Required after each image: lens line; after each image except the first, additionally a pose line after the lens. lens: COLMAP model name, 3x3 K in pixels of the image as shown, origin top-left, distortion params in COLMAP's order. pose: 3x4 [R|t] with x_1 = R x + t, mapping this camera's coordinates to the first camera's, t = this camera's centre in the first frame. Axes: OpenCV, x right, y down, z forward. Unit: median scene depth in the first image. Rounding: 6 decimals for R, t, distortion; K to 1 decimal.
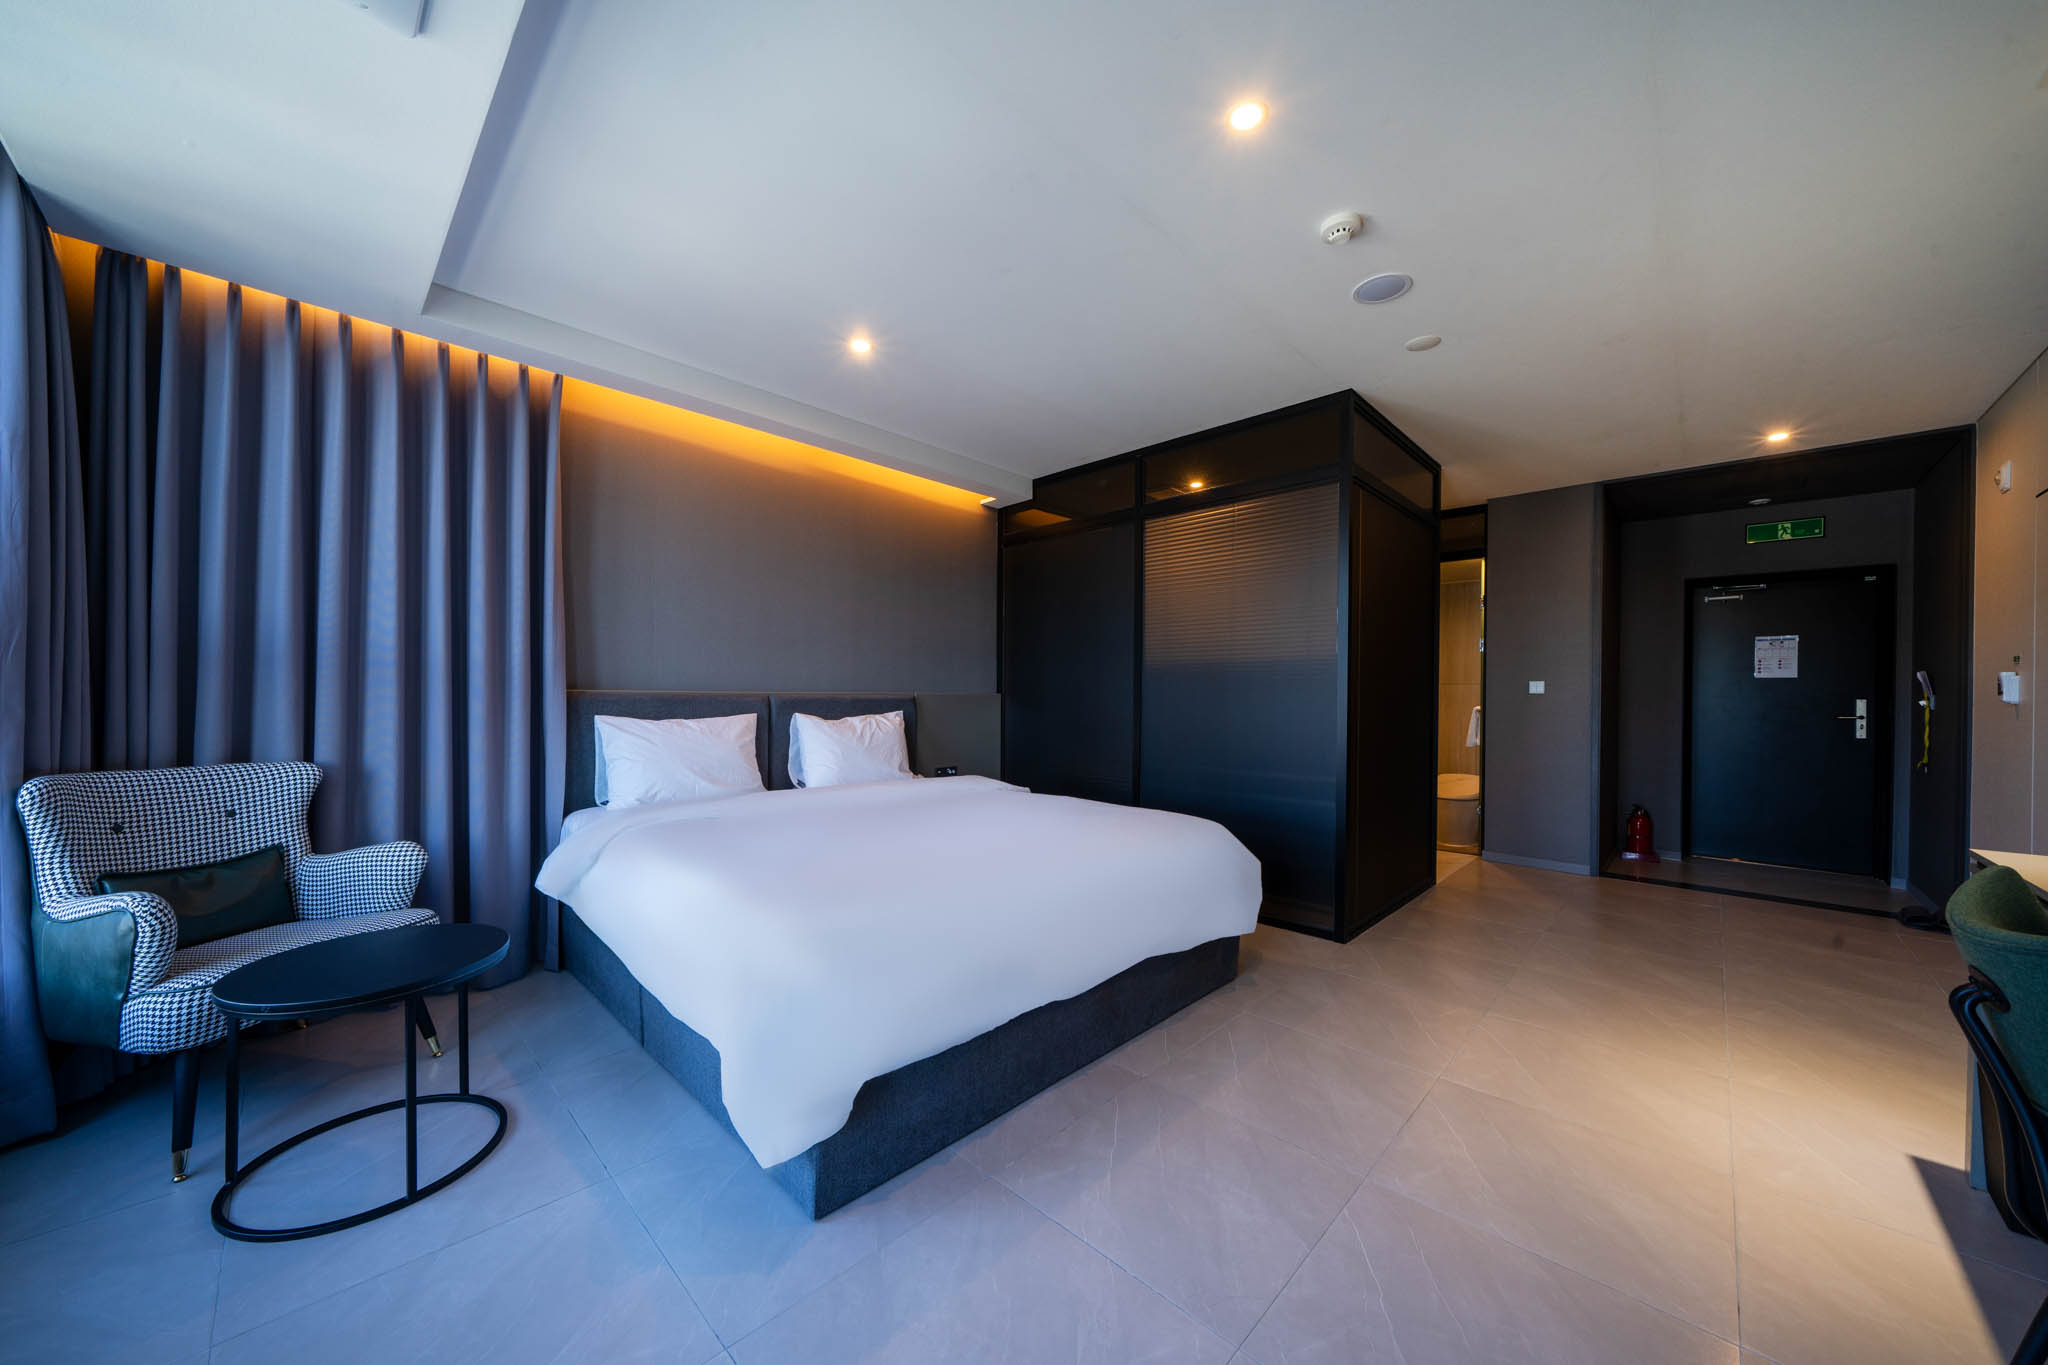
lens RADIAL K [[707.2, 0, 1015.5], [0, 707.2, 698.1], [0, 0, 1]] dist [-0.000728, -0.000100]
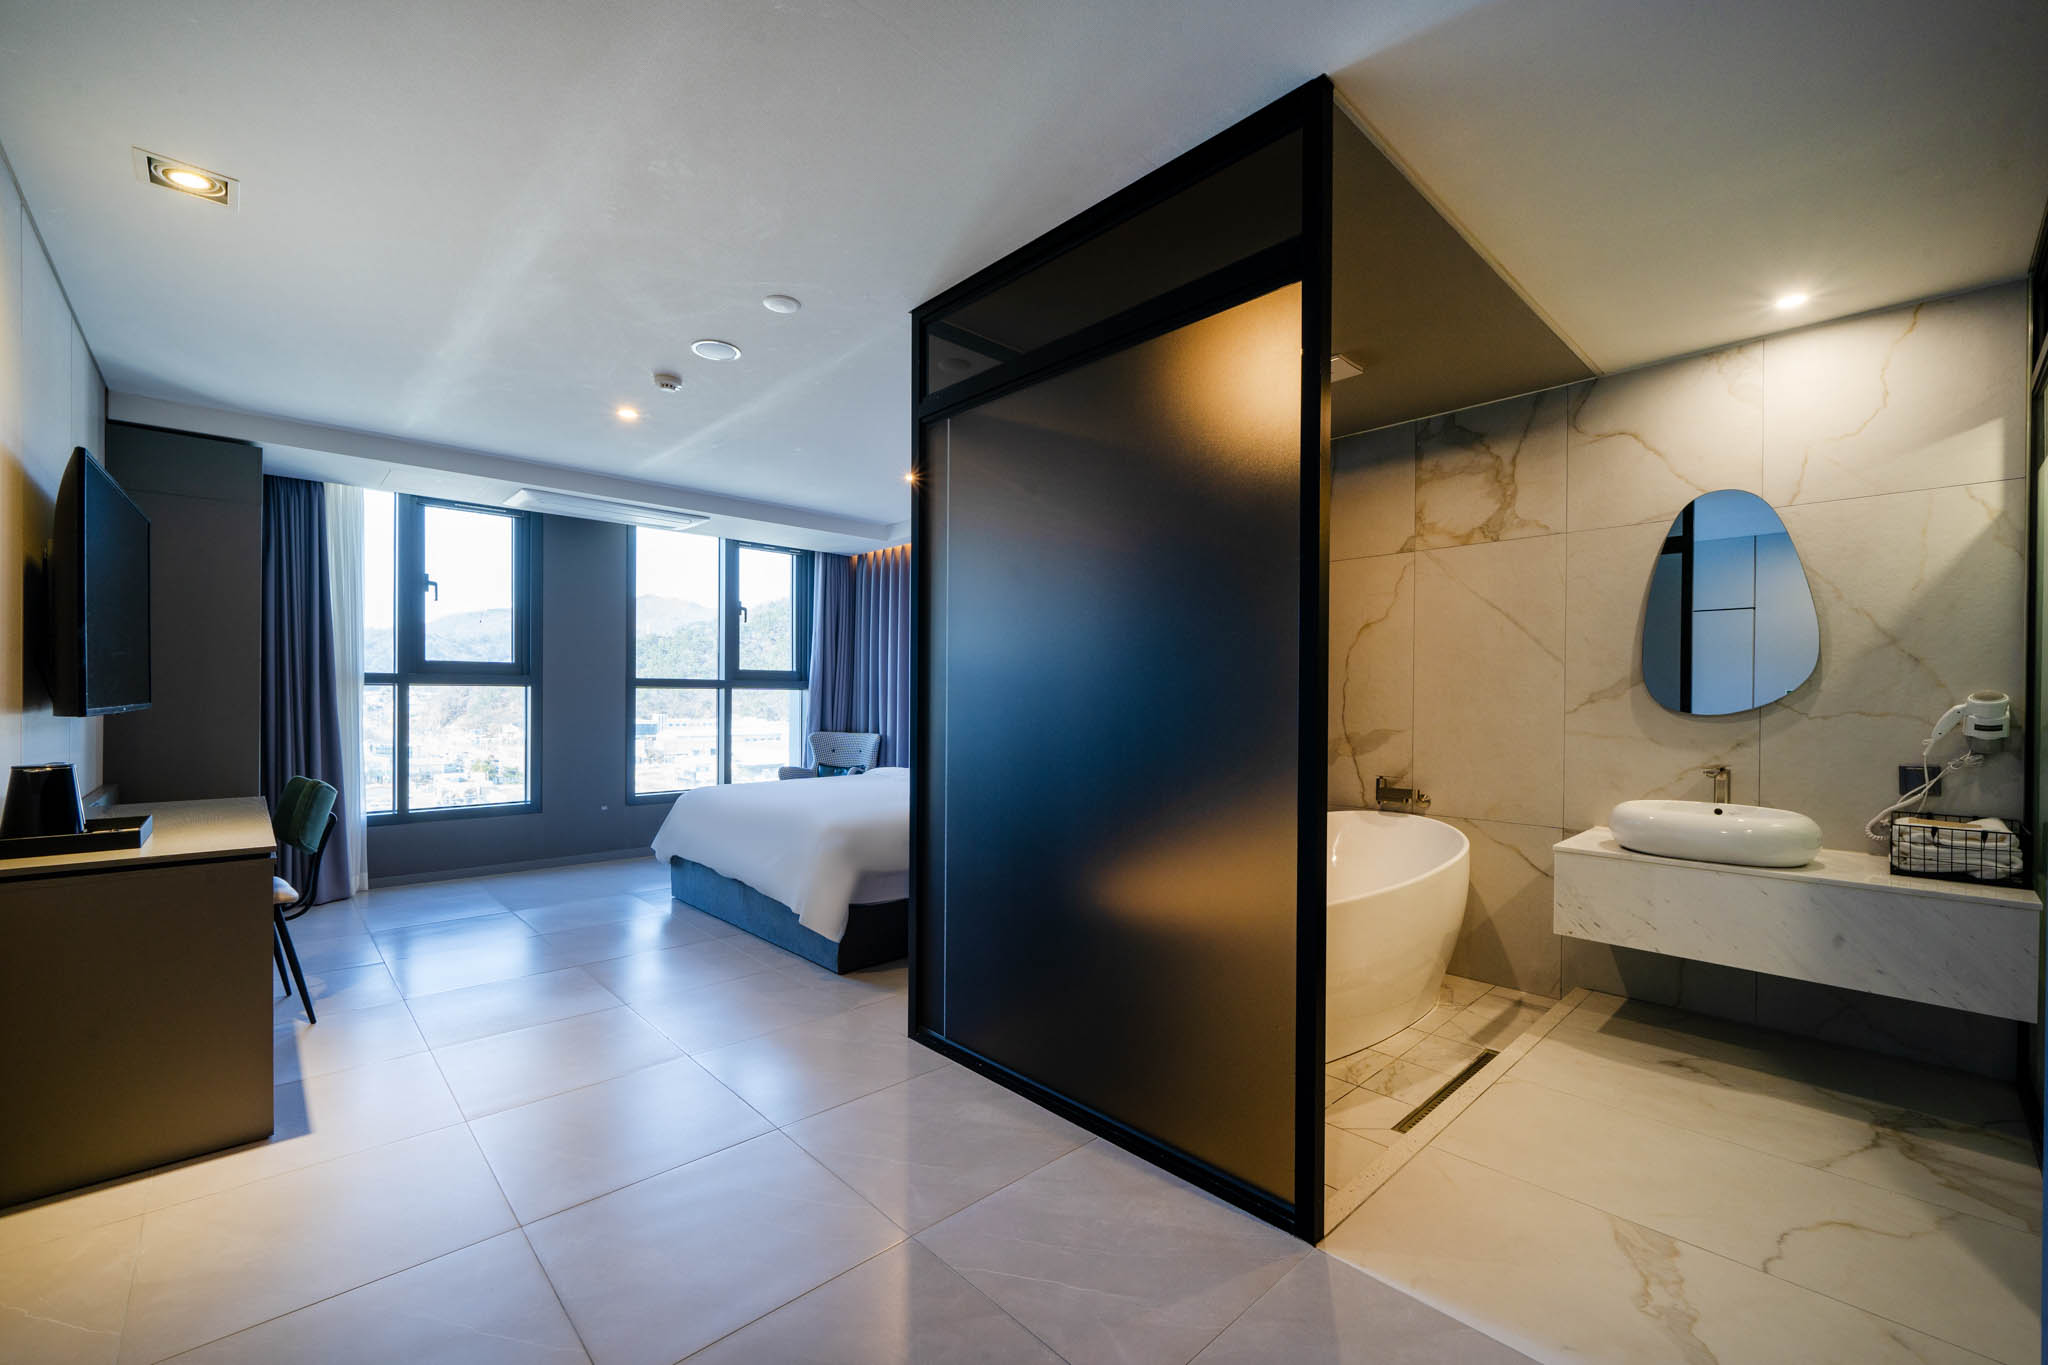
lens RADIAL K [[831.6, 0, 1021.9], [0, 831.6, 698.4], [0, 0, 1]] dist [0.000420, 0.000535]
pose [[-0.035912, -0.005817, -0.999338, 1.448440], [-0.010018, 0.999935, -0.005460, -0.017430], [0.999305, 0.009815, -0.035968, 1.224705]]
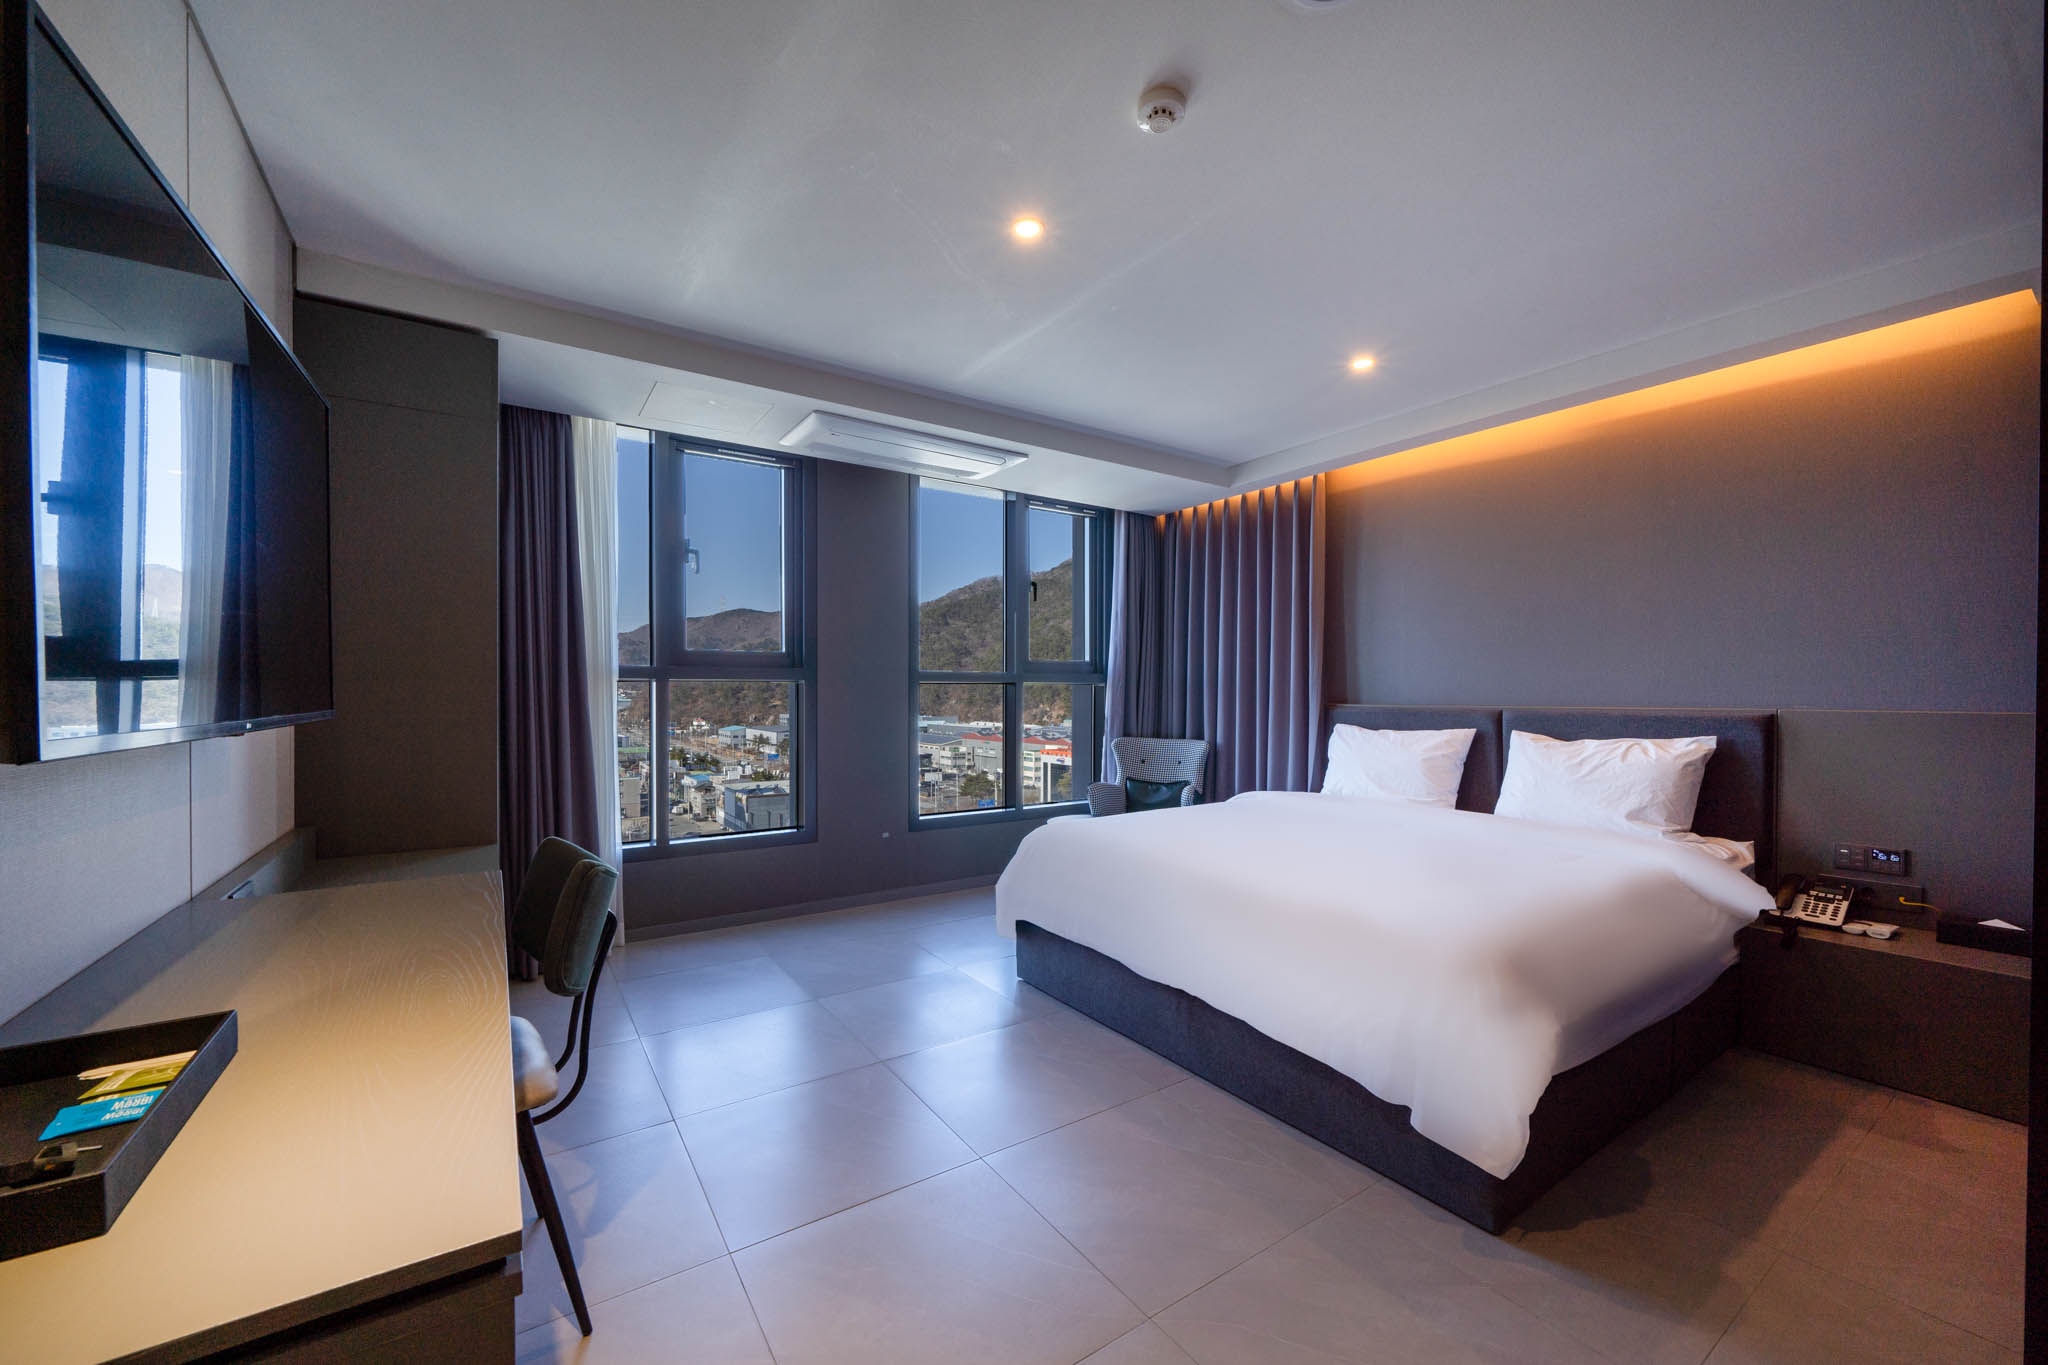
lens RADIAL K [[771.5, 0, 1015.5], [0, 771.5, 698.1], [0, 0, 1]] dist [-0.000401, -0.000186]
pose [[-0.192987, 0.000278, -0.981201, 0.882105], [-0.006224, 0.999979, 0.001508, -0.019438], [0.981182, 0.006398, -0.192981, 0.680189]]
